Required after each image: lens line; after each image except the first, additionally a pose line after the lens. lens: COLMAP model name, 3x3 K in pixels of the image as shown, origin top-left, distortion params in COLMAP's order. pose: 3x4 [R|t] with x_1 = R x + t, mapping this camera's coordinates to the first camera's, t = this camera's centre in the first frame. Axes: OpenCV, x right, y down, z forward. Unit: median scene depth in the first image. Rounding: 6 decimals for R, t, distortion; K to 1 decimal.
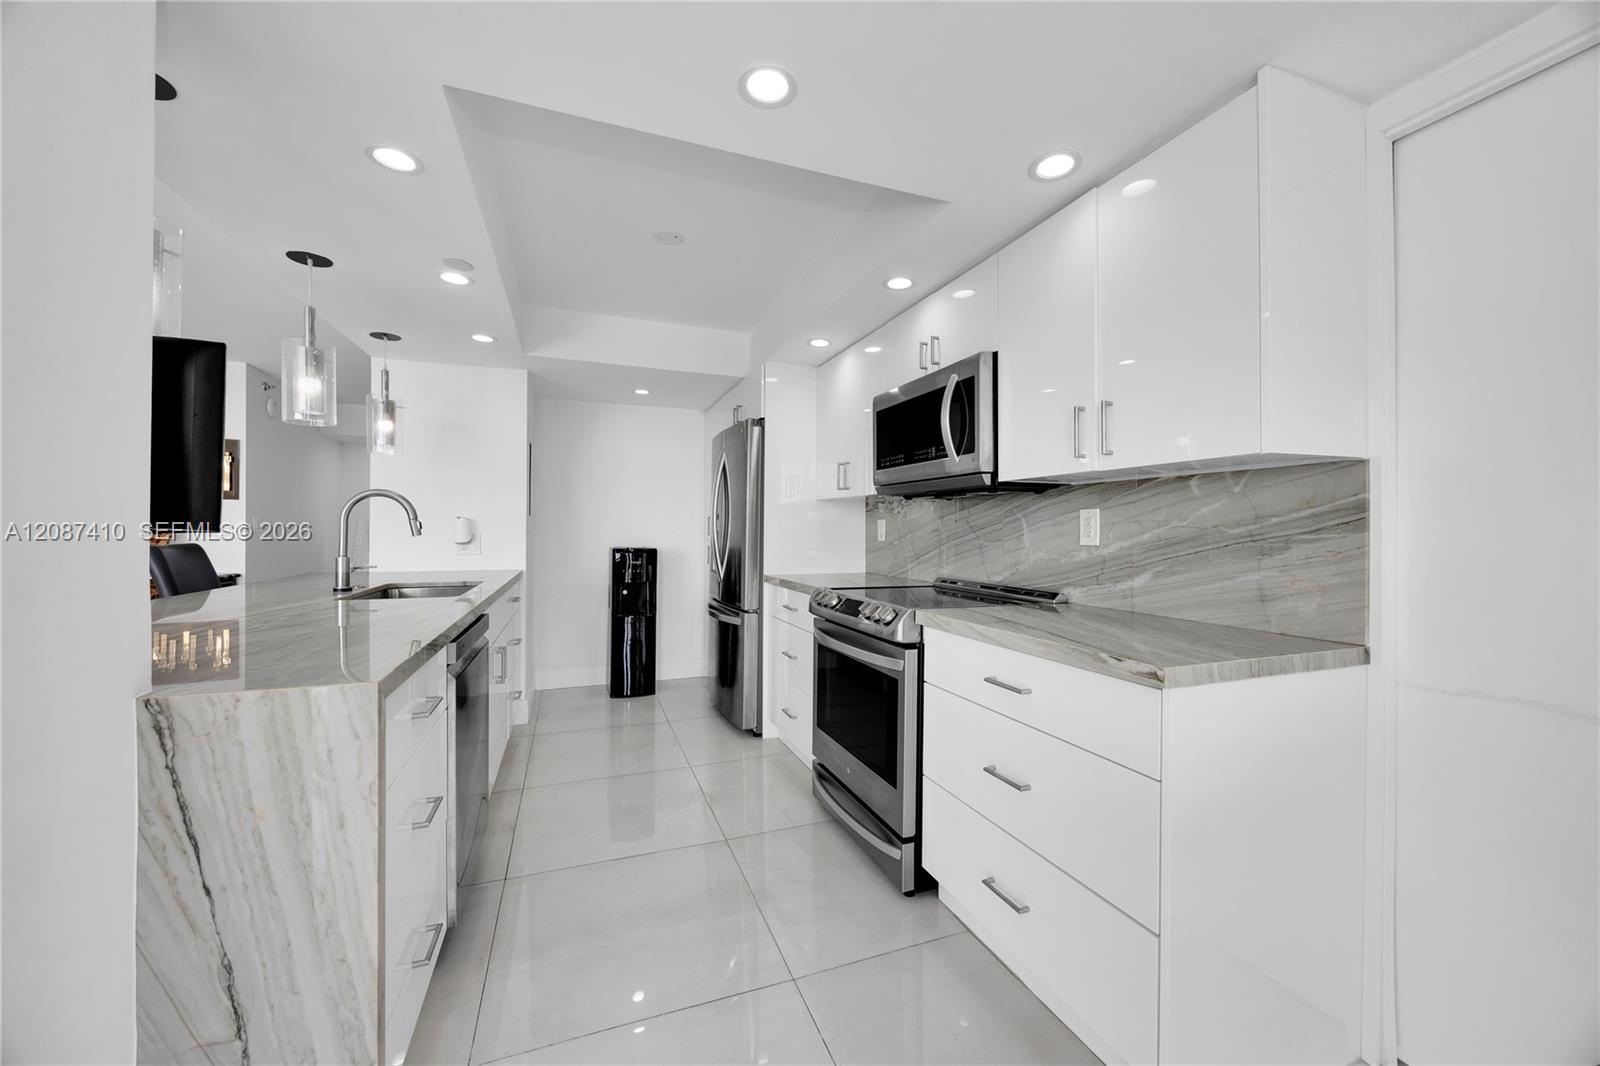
lens RADIAL K [[607.1, 0, 798.0], [0, 607.1, 533.5], [0, 0, 1]] dist [-0.000720, 0.000678]
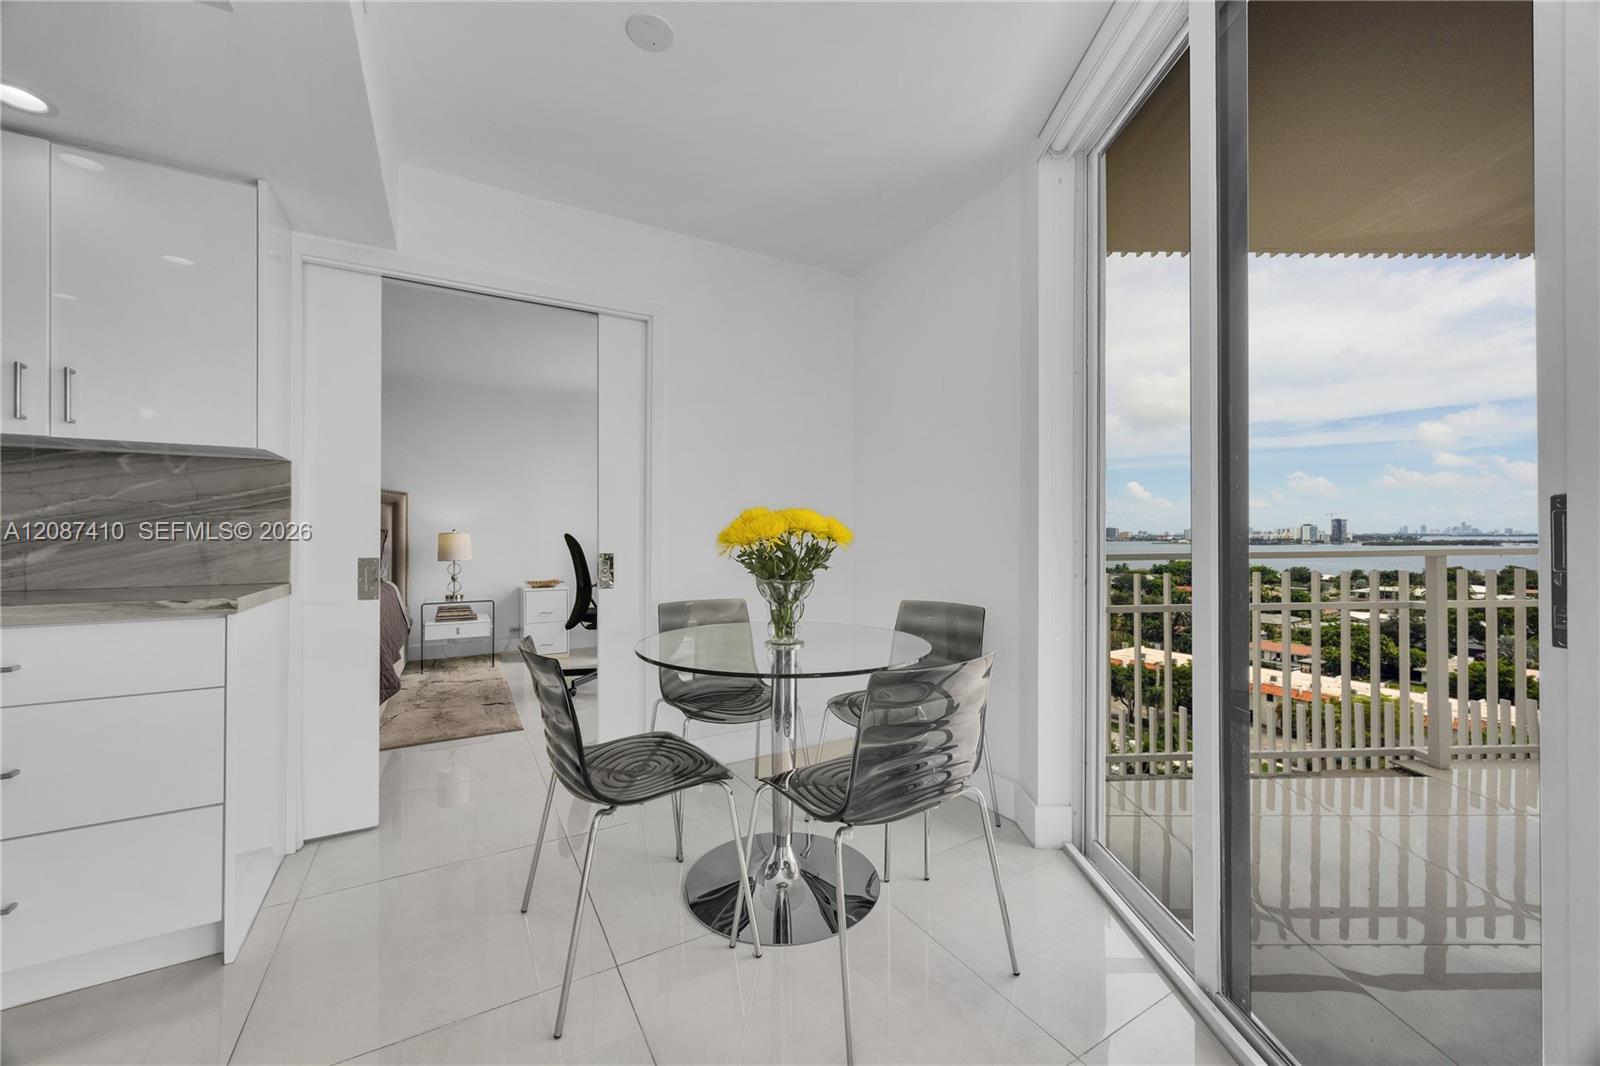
lens RADIAL K [[607.1, 0, 800.4], [0, 607.1, 534.9], [0, 0, 1]] dist [-0.000720, 0.000678]
pose [[-0.162573, 0.001277, 0.986696, -0.521331], [0.008324, 0.999965, 0.000078, 0.050532], [-0.986661, 0.008226, -0.162578, -0.011273]]
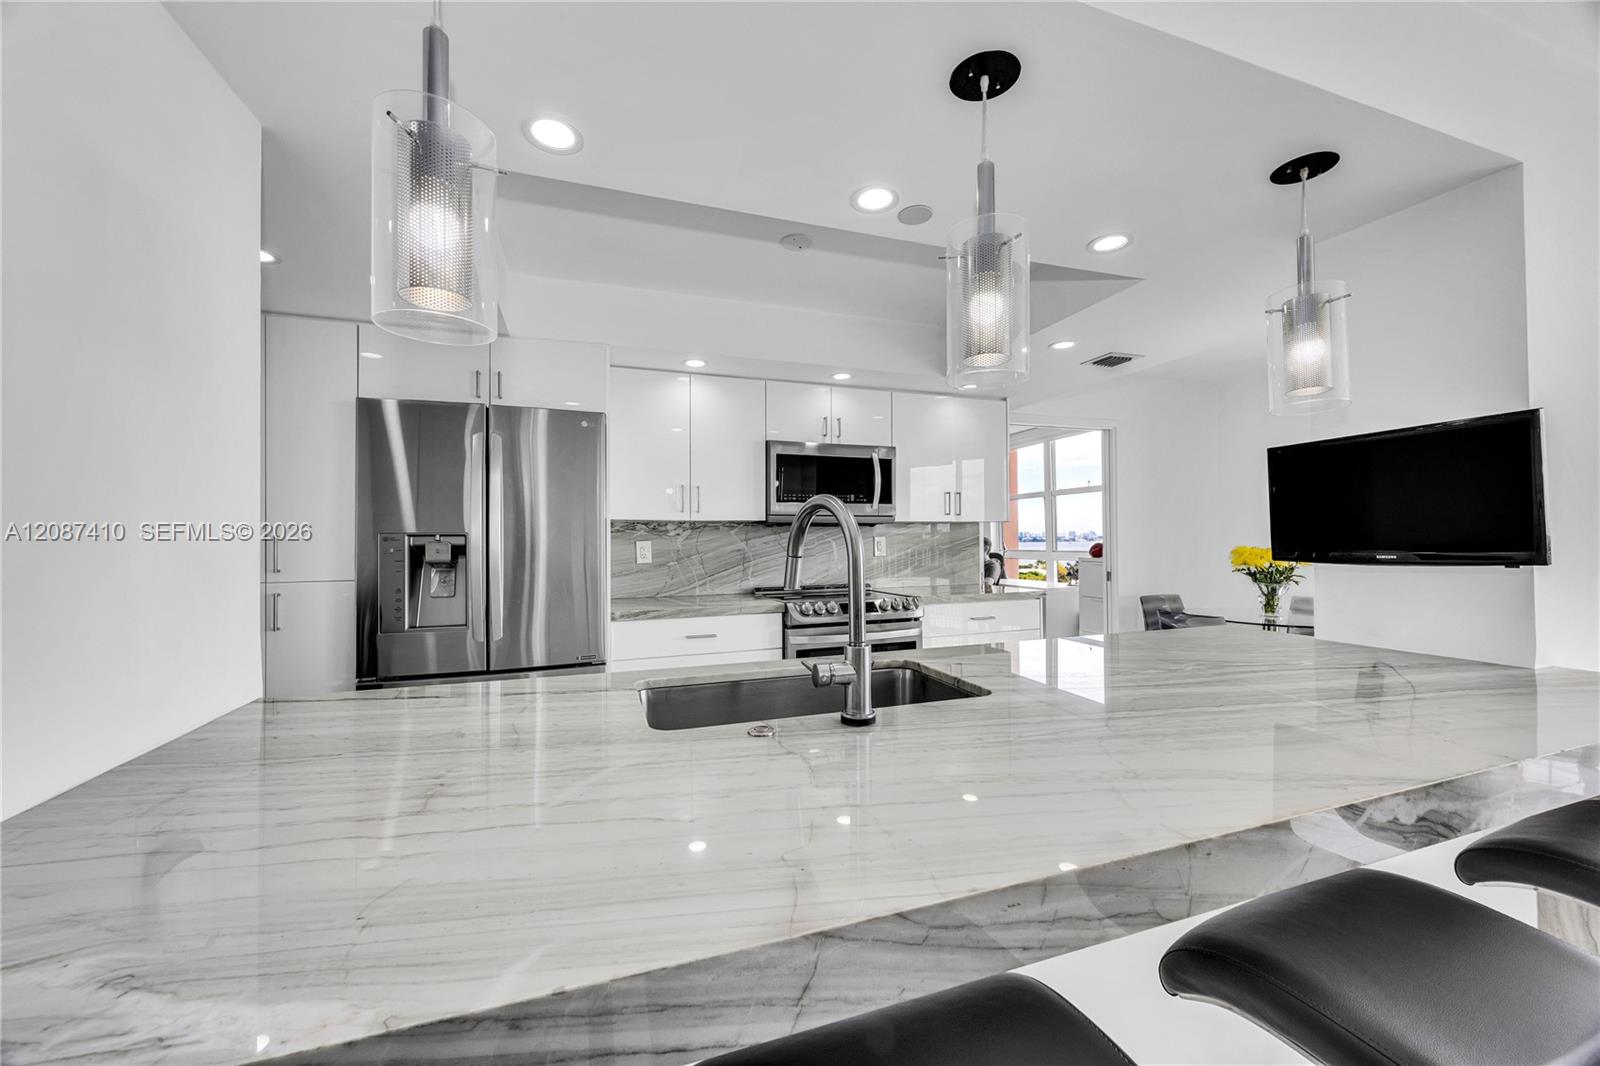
lens RADIAL K [[607.1, 0, 797.9], [0, 607.1, 531.4], [0, 0, 1]] dist [-0.000720, 0.000678]
pose [[0.012684, 0.005688, 0.999903, -1.429760], [0.014178, 0.999882, -0.005868, -0.050376], [-0.999819, 0.014251, 0.012602, 1.256161]]
